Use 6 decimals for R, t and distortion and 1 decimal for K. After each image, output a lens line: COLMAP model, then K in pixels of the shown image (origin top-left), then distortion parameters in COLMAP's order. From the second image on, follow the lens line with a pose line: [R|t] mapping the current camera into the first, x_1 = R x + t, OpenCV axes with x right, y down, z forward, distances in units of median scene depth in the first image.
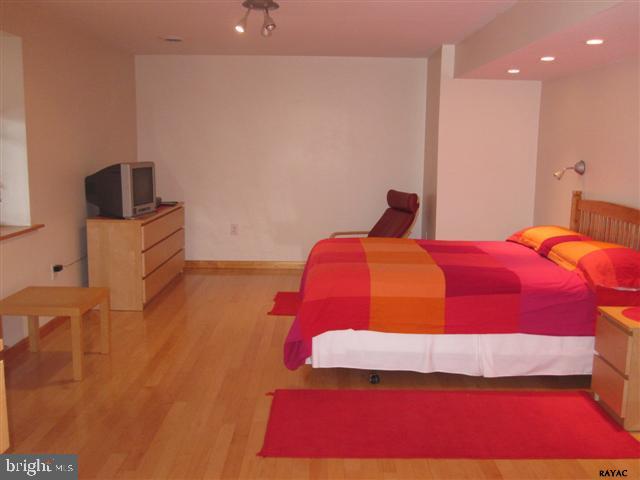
lens RADIAL K [[635.0, 0, 320.0], [0, 635.0, 240.0], [0, 0, 1]] dist [-0.016624, 0.002980]
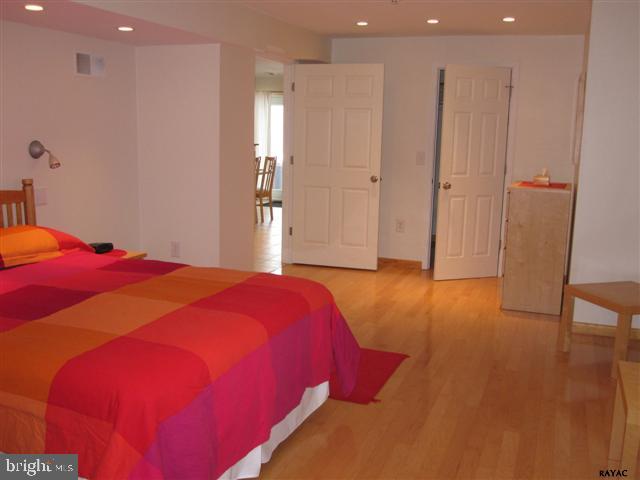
lens RADIAL K [[635.0, 0, 320.0], [0, 635.0, 240.0], [0, 0, 1]] dist [-0.016624, 0.002980]
pose [[-0.930740, -0.090048, 0.354422, -0.323593], [0.027858, 0.948931, 0.314251, -0.284943], [-0.364620, 0.302359, -0.880699, 1.856138]]
